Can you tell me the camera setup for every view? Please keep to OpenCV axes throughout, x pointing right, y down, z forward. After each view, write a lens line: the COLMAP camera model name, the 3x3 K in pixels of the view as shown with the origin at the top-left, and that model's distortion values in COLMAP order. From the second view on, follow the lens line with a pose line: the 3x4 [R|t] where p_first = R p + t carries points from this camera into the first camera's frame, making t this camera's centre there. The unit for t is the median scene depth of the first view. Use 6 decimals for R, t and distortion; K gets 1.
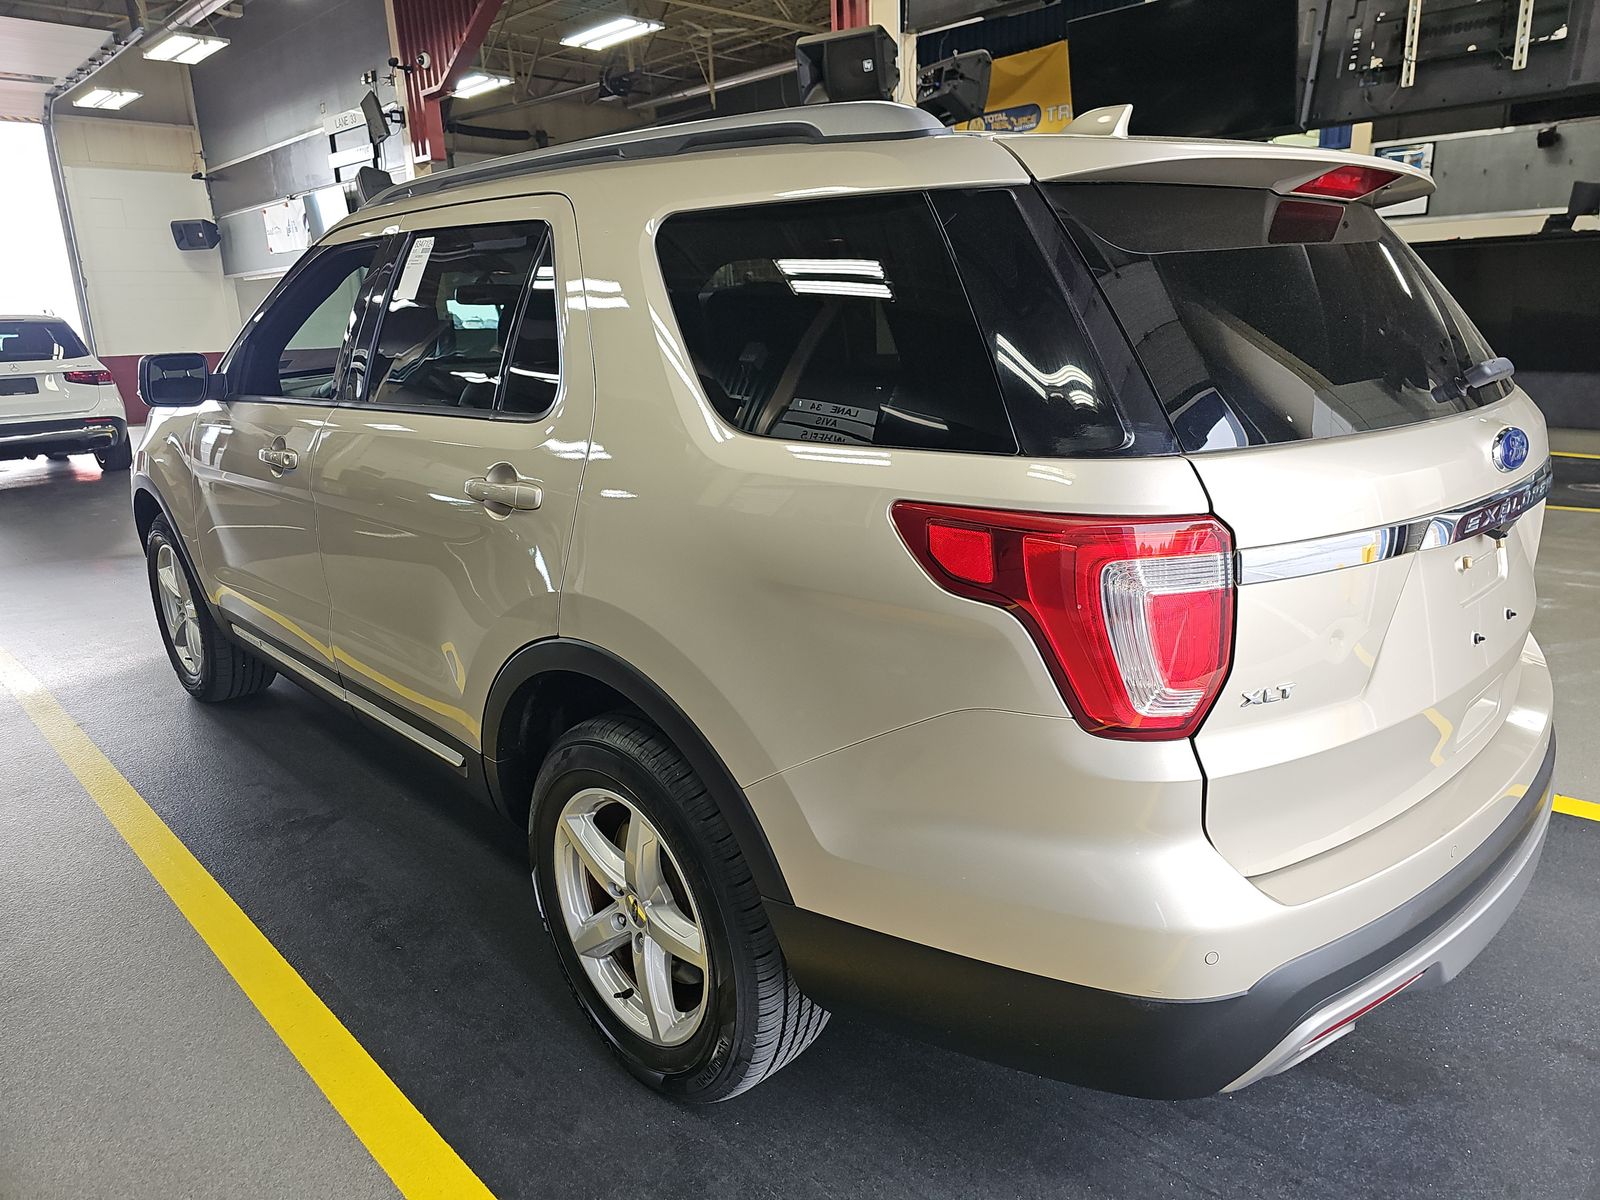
lens RADIAL K [[1056.3, 0, 800.0], [0, 1056.3, 600.0], [0, 0, 1]] dist [-0.002786, -0.004891]
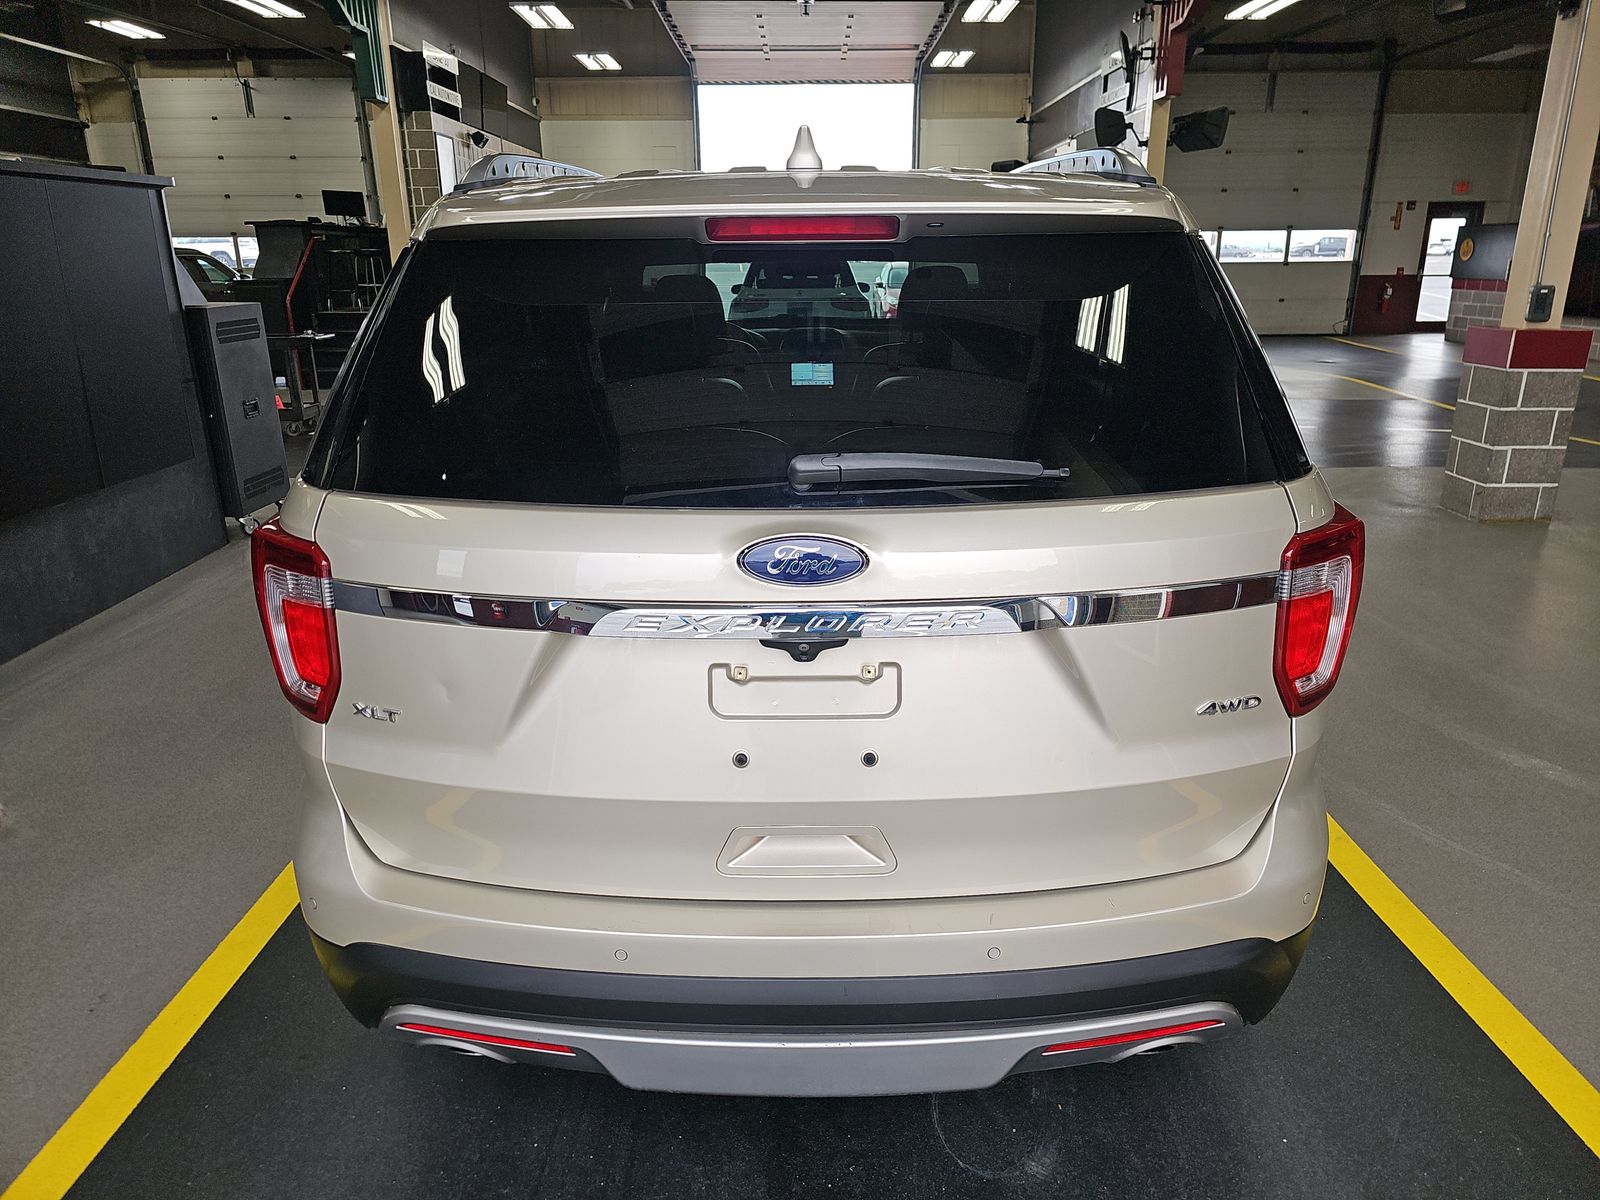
lens RADIAL K [[1056.3, 0, 800.0], [0, 1056.3, 600.0], [0, 0, 1]] dist [-0.002786, -0.004891]
pose [[0.704531, 0.238621, -0.668353, 0.147399], [-0.193396, 0.970688, 0.142699, -0.027346], [0.682814, 0.028721, 0.730028, 0.047428]]
